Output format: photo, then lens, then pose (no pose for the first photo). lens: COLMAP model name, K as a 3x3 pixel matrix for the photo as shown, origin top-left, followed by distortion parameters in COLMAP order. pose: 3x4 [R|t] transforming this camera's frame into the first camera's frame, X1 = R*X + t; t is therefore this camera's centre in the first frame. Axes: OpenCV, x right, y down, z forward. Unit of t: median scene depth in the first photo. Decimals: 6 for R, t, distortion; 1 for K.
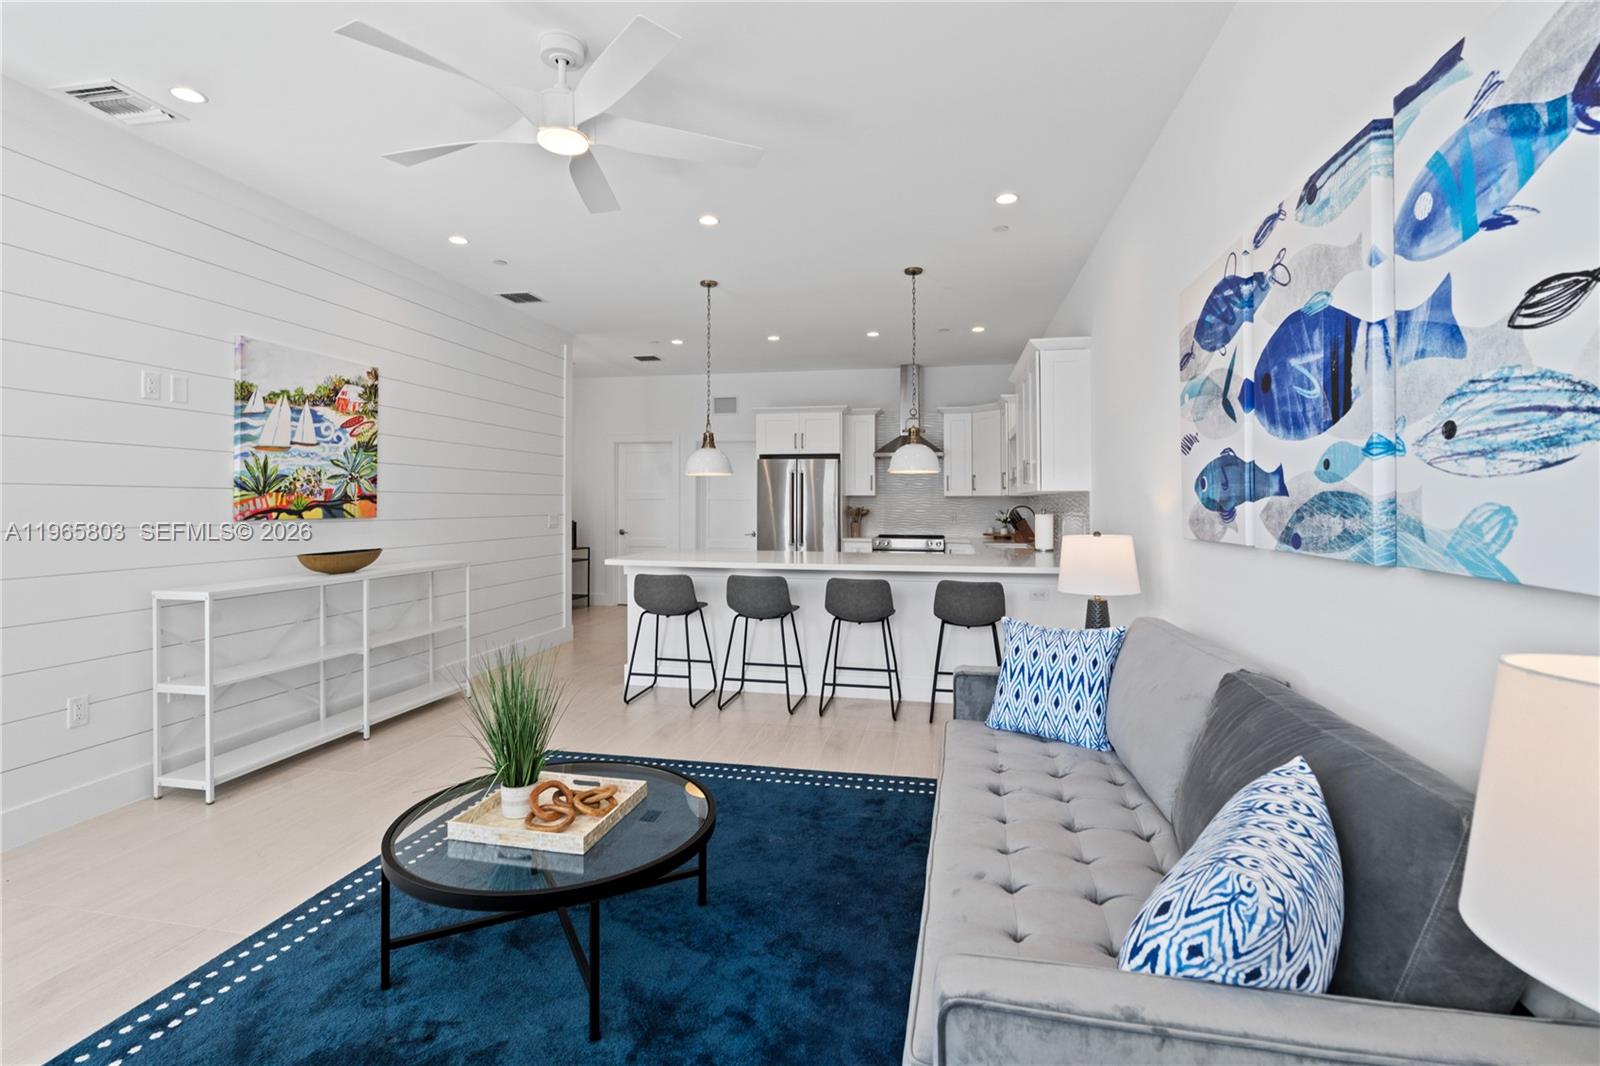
lens RADIAL K [[744.7, 0, 801.8], [0, 744.7, 504.0], [0, 0, 1]] dist [-0.002351, -0.000461]
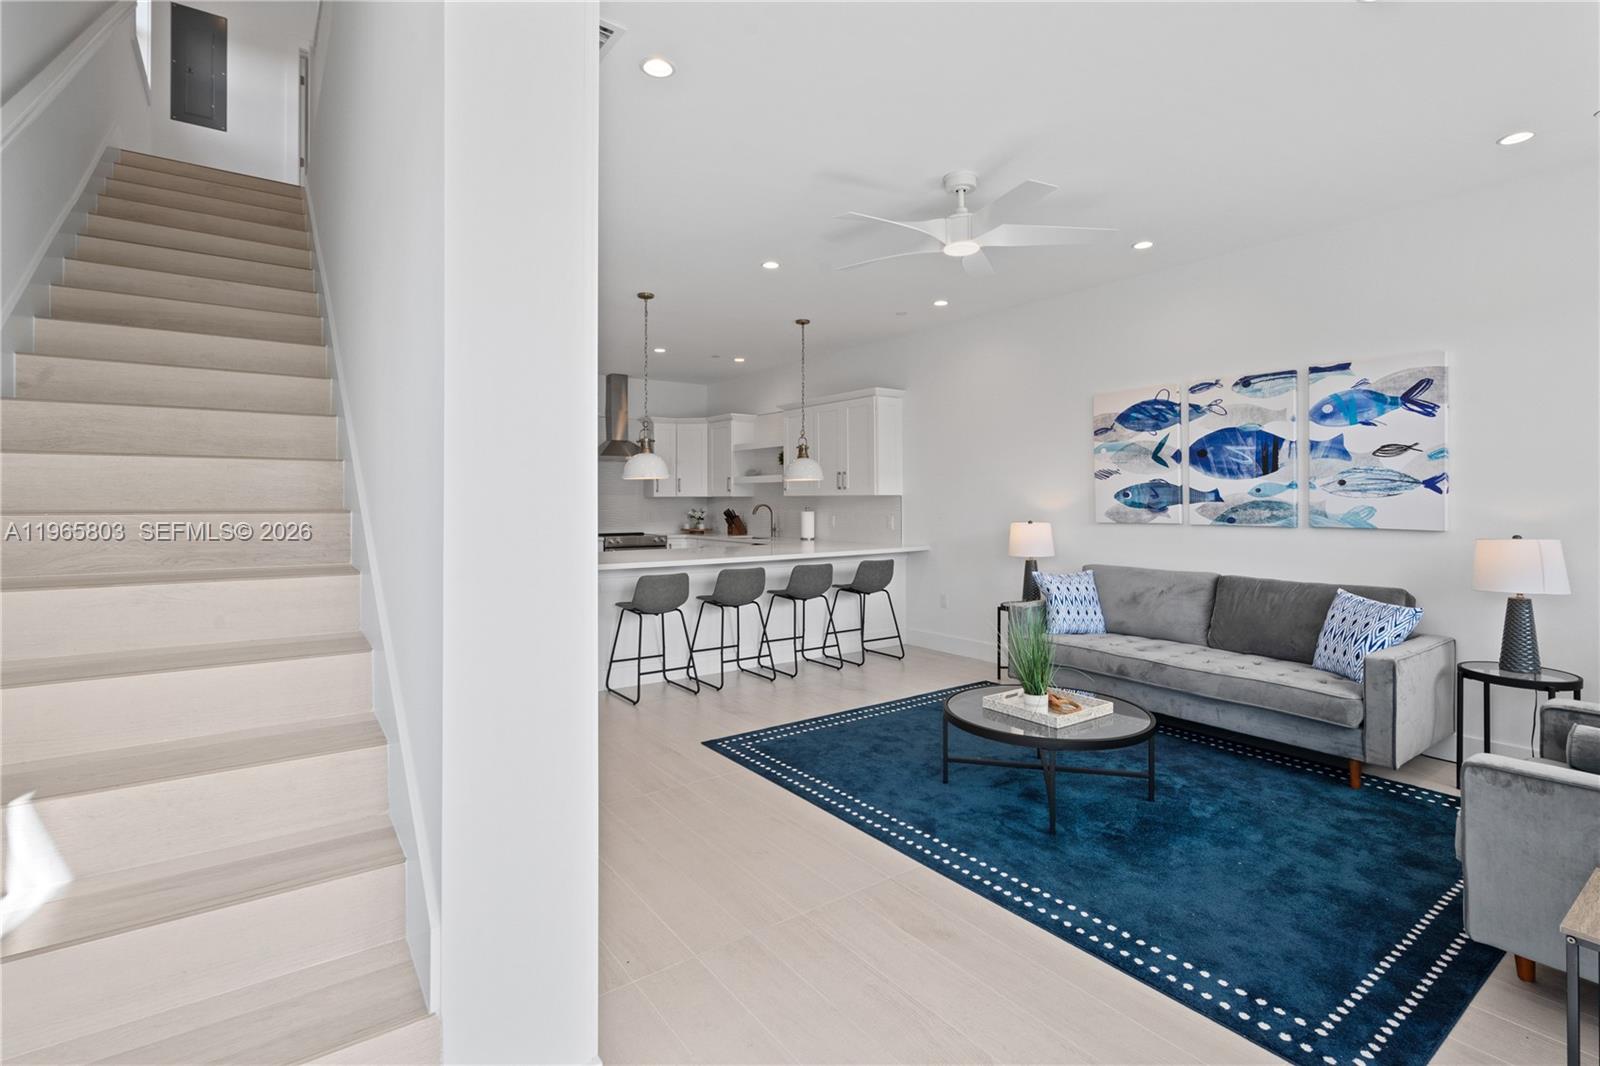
lens RADIAL K [[744.7, 0, 801.8], [0, 744.7, 504.0], [0, 0, 1]] dist [-0.002351, -0.000461]
pose [[0.674863, -0.006888, 0.737911, -2.124439], [0.003795, 0.999976, 0.005864, -0.024361], [-0.737933, -0.001157, 0.674873, 0.385983]]
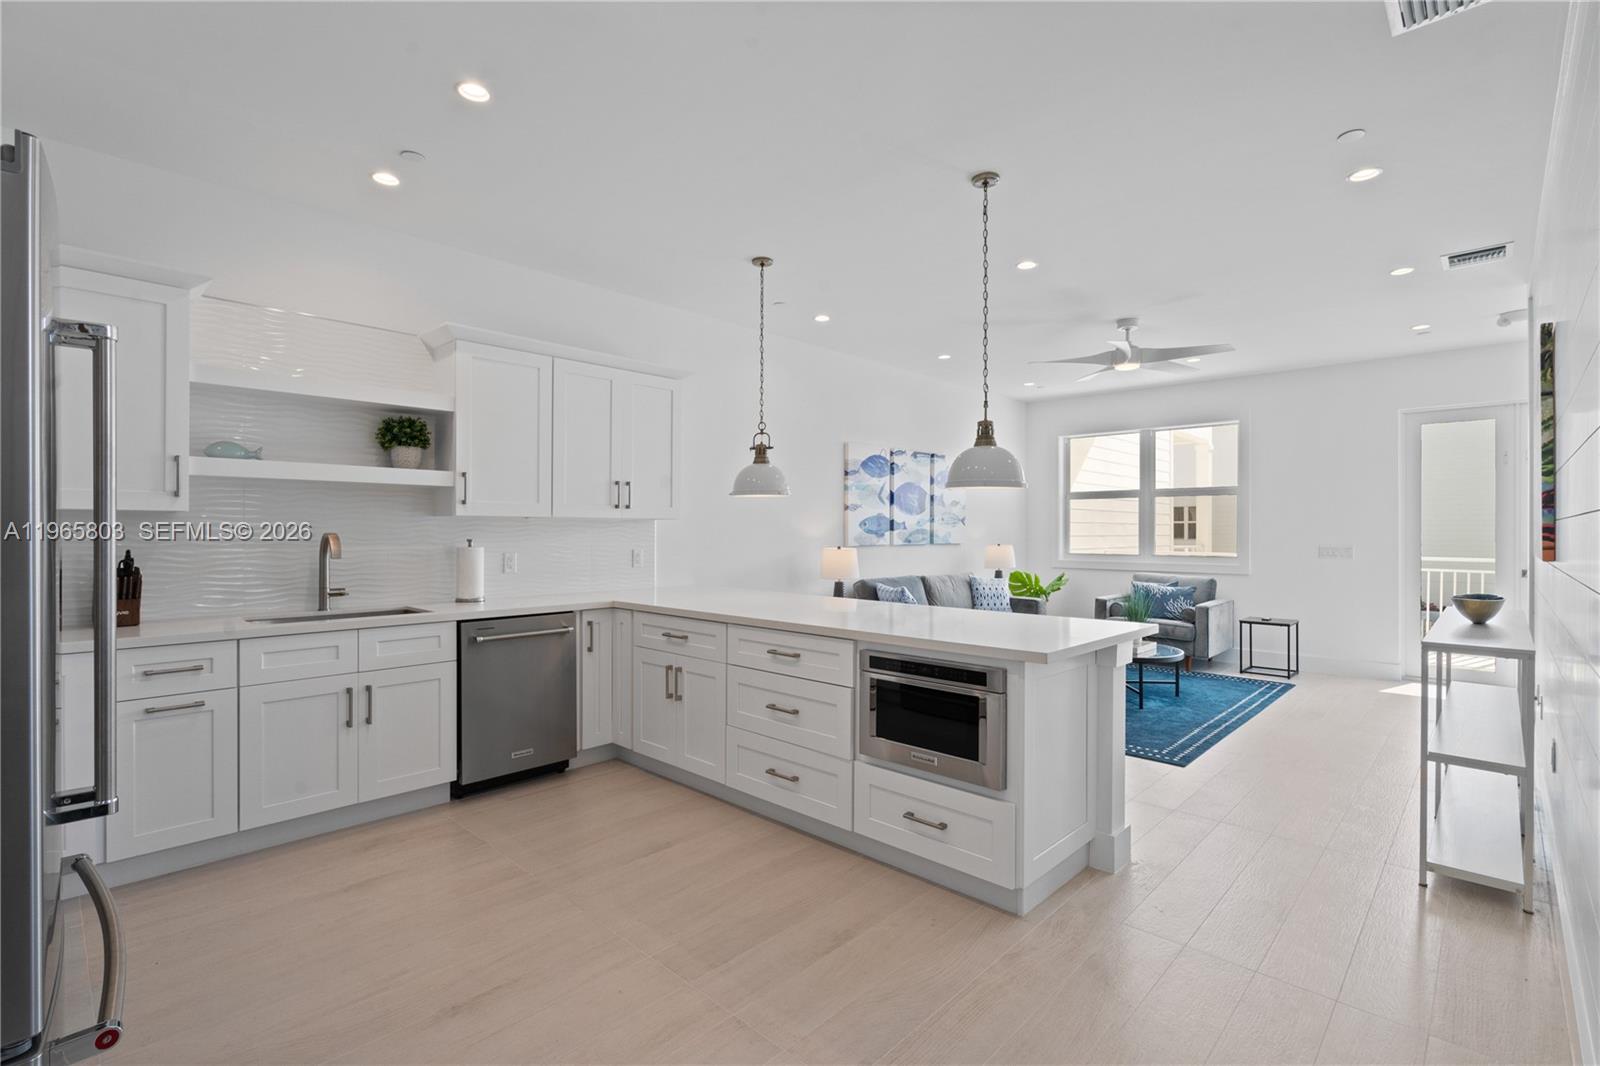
lens RADIAL K [[739.4, 0, 800.0], [0, 739.4, 533.0], [0, 0, 1]] dist [-0.000327, -0.000075]
pose [[-0.844139, -0.007496, 0.536072, -0.920623], [-0.004648, 0.999967, 0.006664, -0.016545], [-0.536105, 0.003134, -0.844146, 4.566094]]
